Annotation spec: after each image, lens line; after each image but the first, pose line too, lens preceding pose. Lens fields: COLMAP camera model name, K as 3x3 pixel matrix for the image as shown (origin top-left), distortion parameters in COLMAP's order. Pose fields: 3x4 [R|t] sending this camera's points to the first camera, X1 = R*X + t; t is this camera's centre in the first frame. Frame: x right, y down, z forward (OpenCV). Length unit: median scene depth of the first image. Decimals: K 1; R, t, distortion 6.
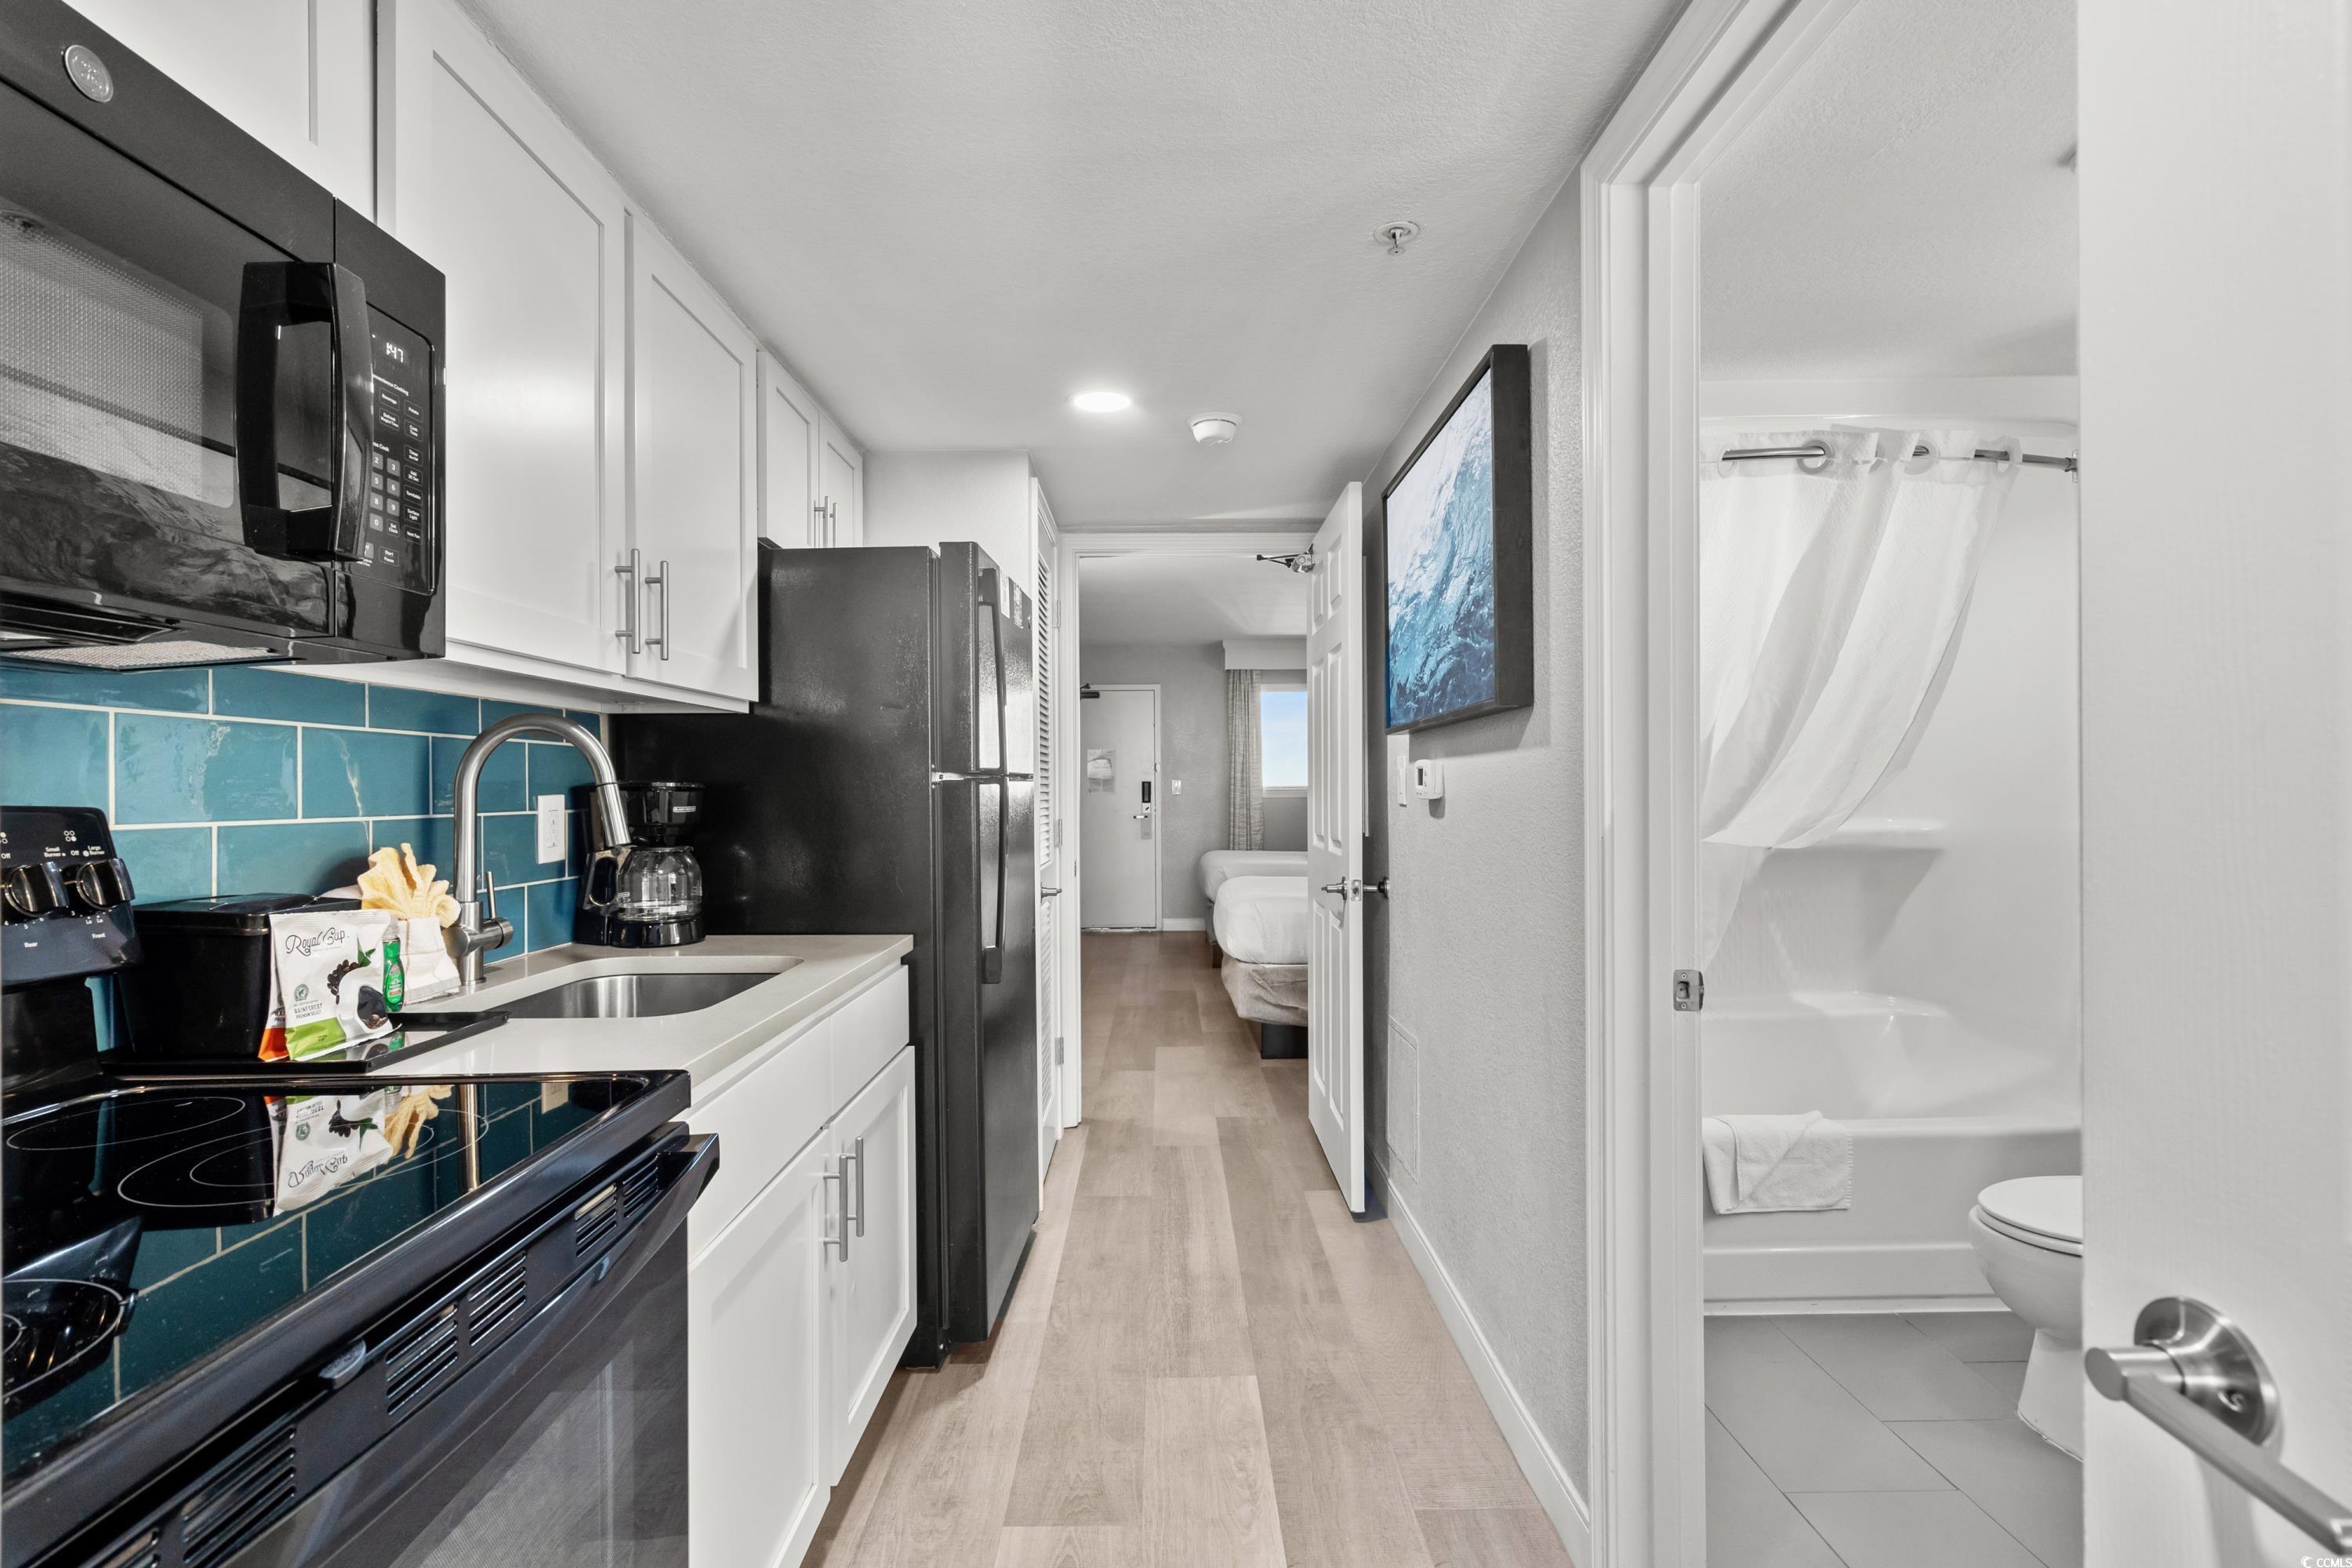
lens RADIAL K [[1077.8, 0, 1207.6], [0, 1077.8, 794.7], [0, 0, 1]] dist [-0.000818, 0.001254]
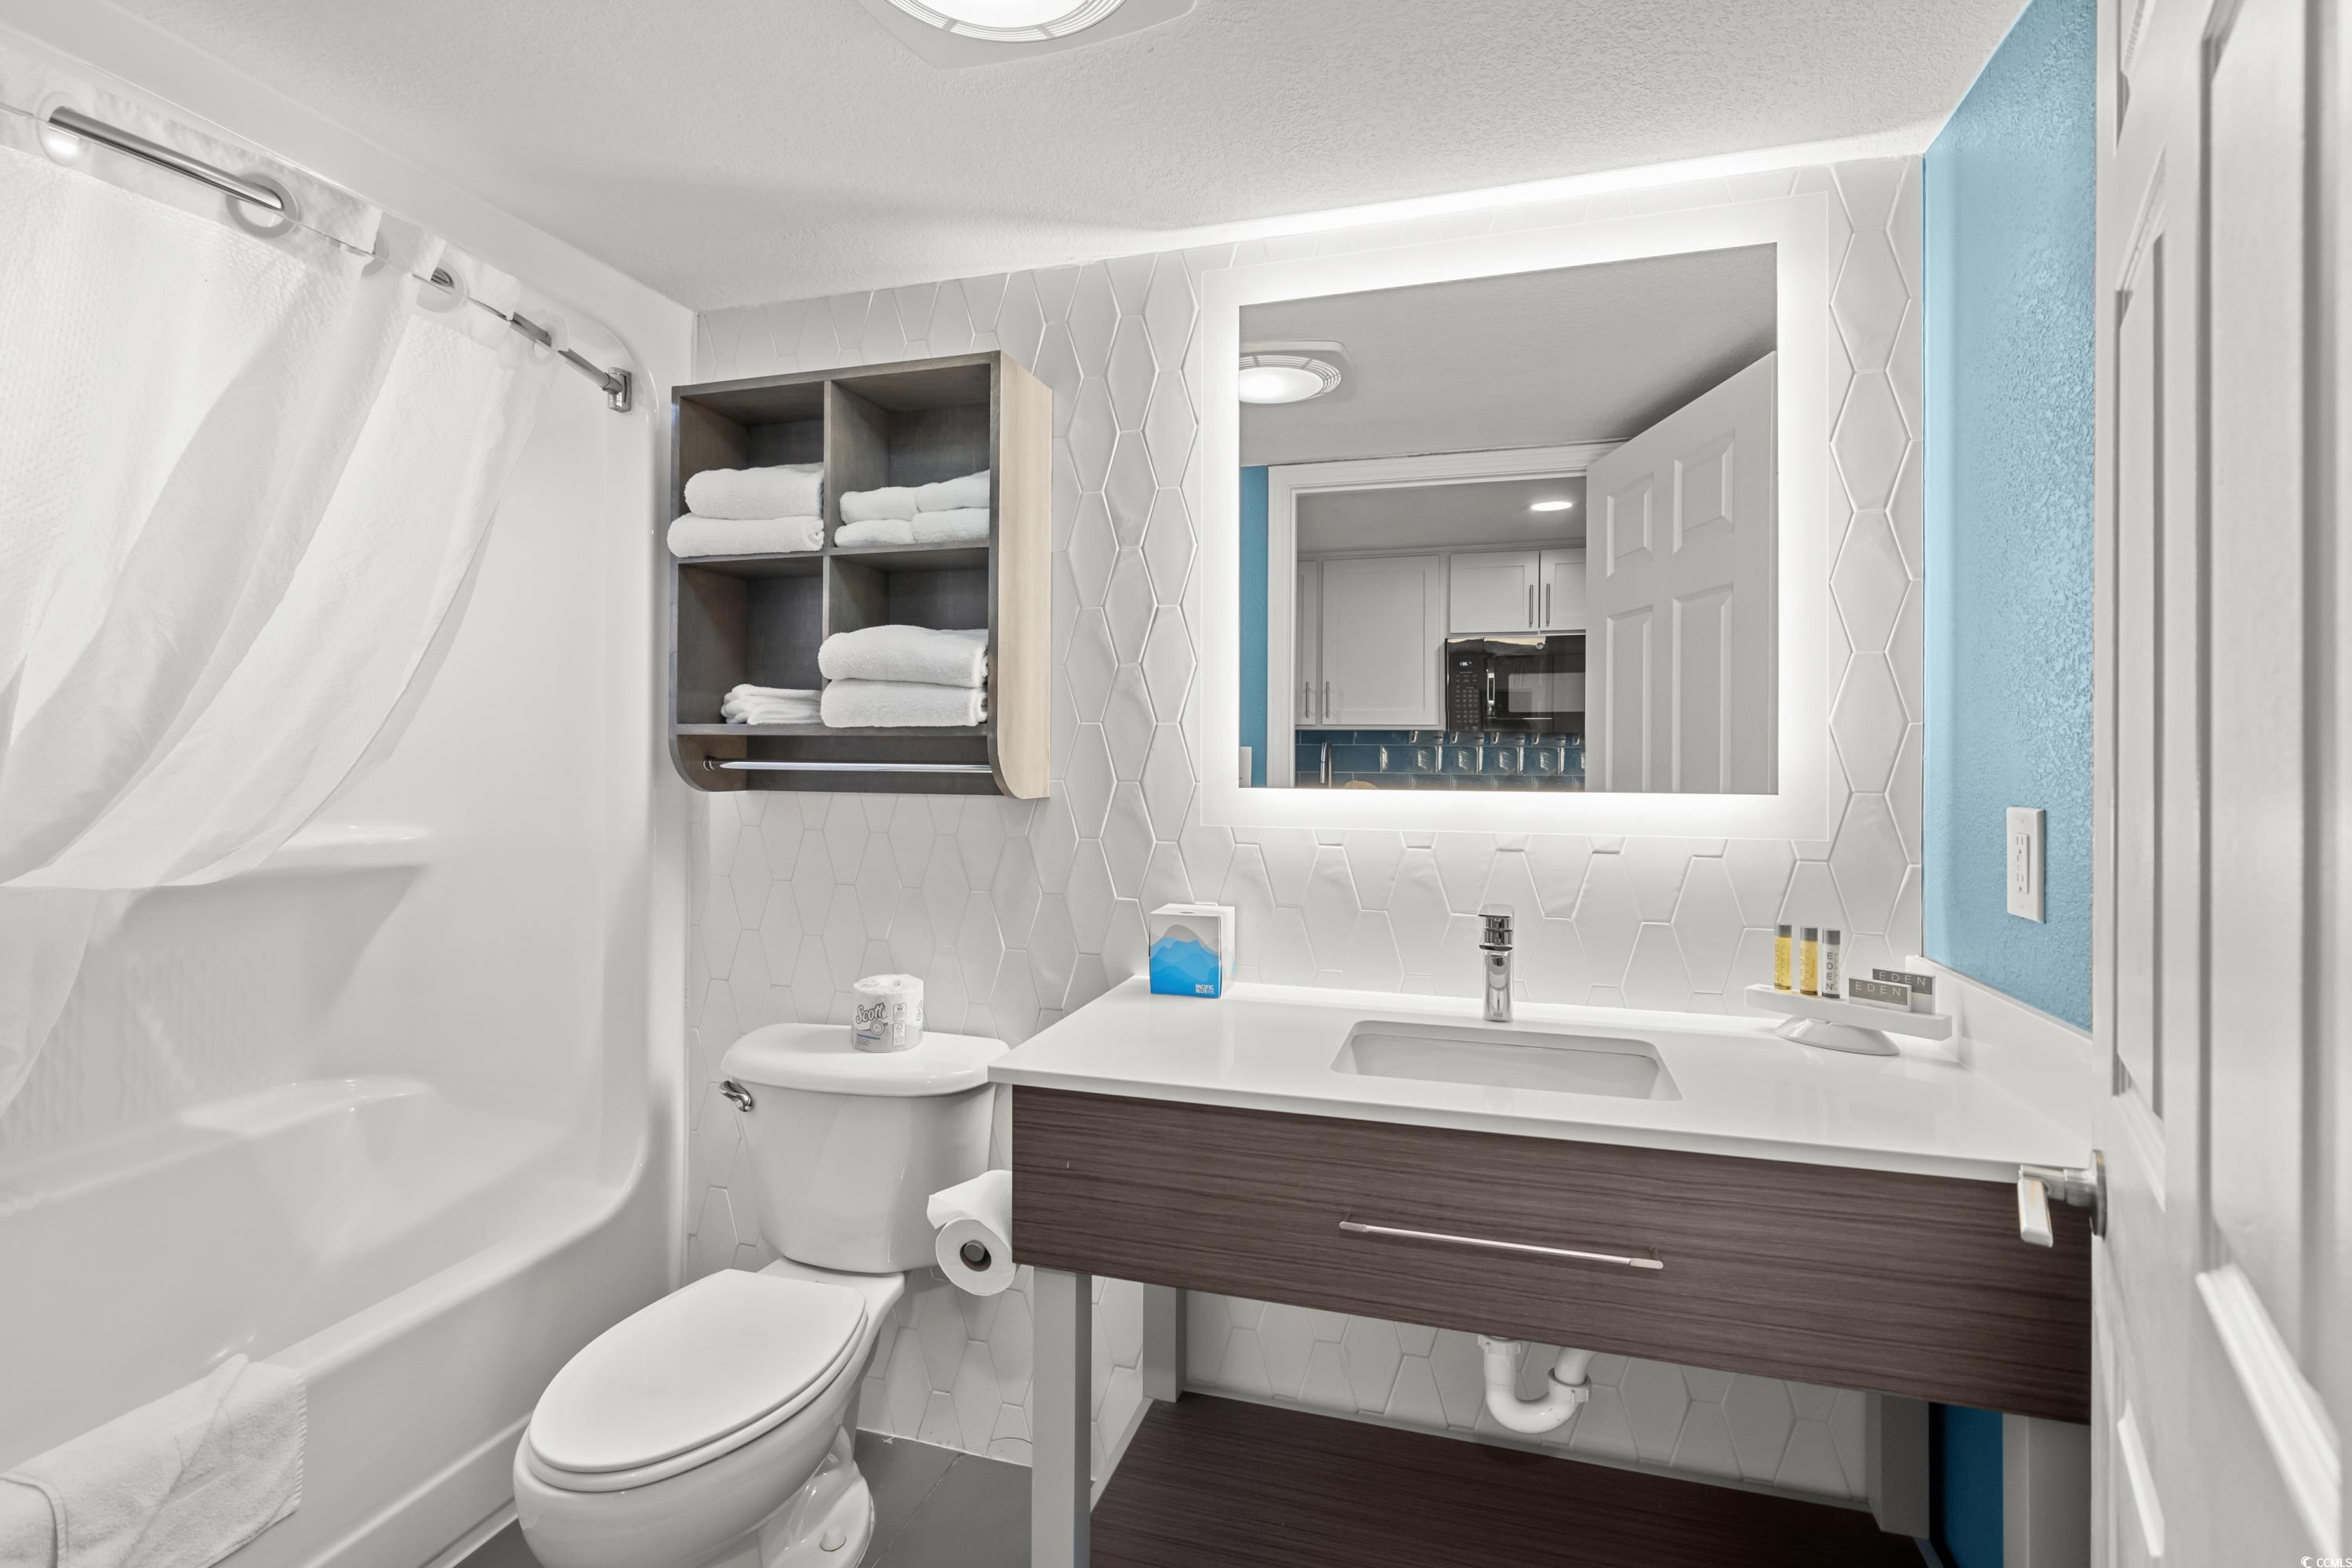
lens RADIAL K [[1077.8, 0, 1140.0], [0, 1077.8, 748.1], [0, 0, 1]] dist [-0.000818, 0.001254]
pose [[0.332720, 0.019002, 0.942834, 0.184775], [-0.003323, 0.999814, -0.018978, -0.021784], [-0.943020, 0.003182, 0.332722, 0.369597]]
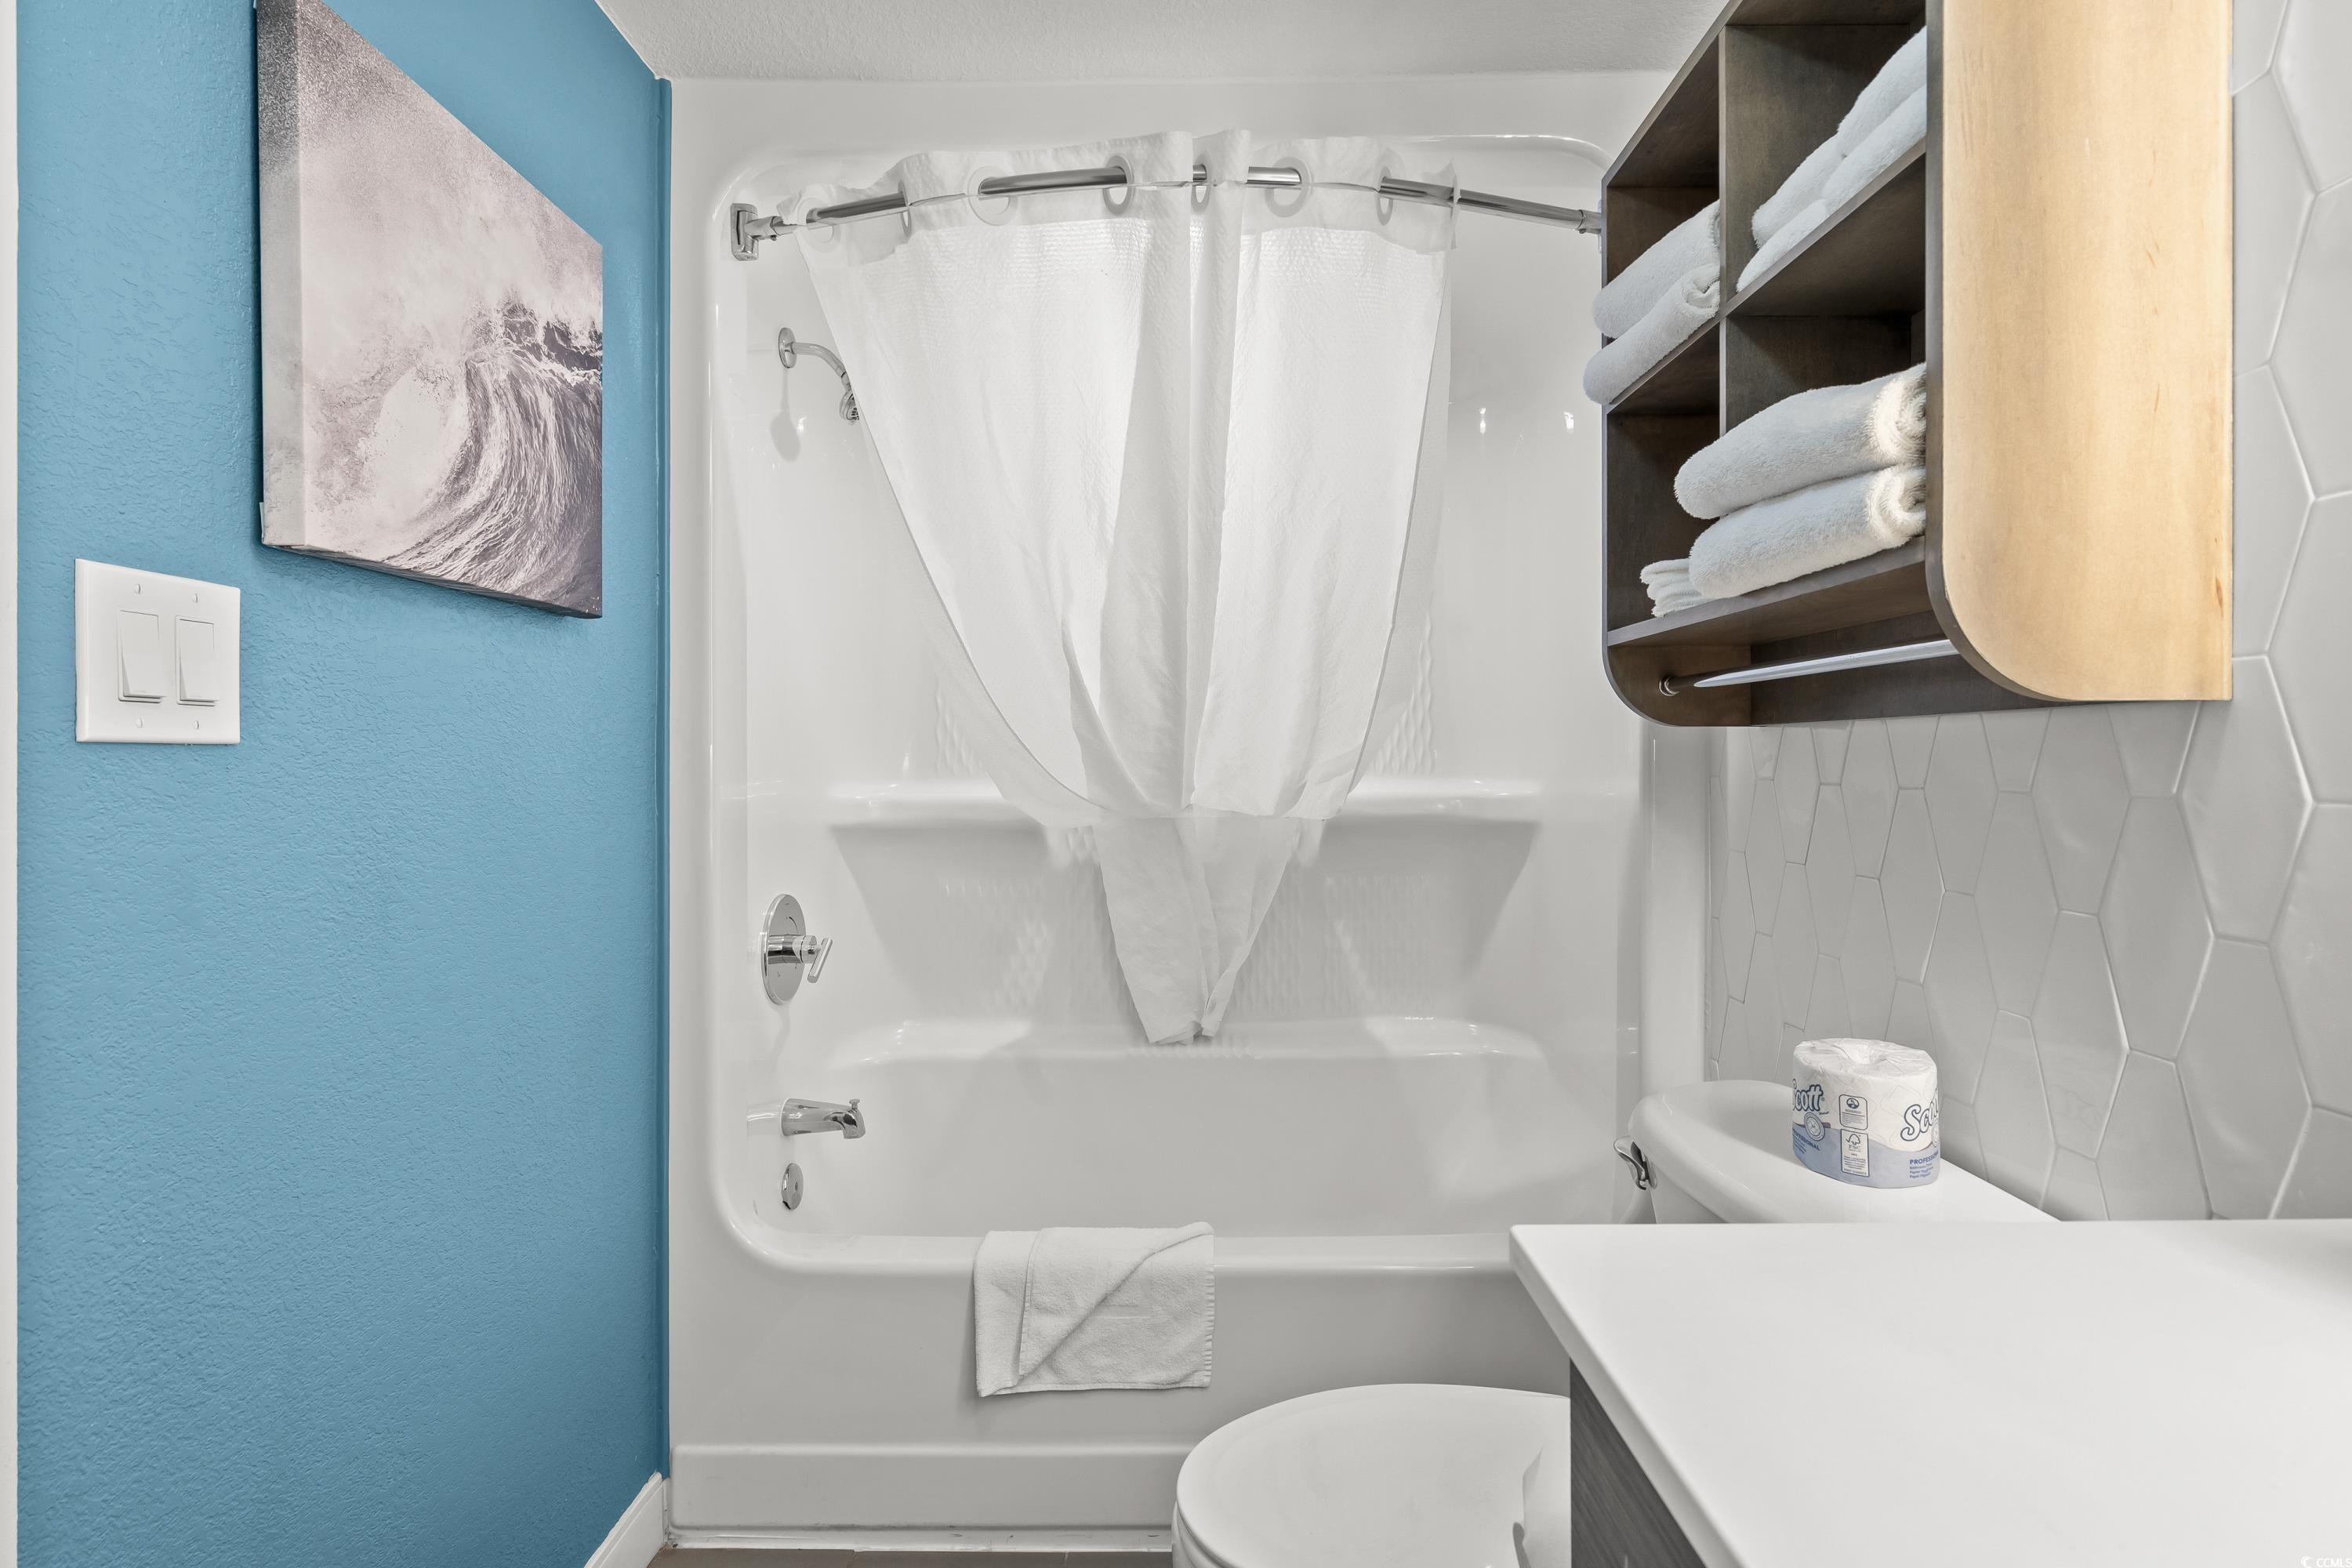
lens RADIAL K [[1077.8, 0, 1201.8], [0, 1077.8, 763.0], [0, 0, 1]] dist [-0.000818, 0.001254]
pose [[0.999757, 0.008711, -0.020267, 0.602154], [-0.008813, 0.999949, -0.004962, 0.021580], [0.020222, 0.005140, 0.999782, 0.367034]]
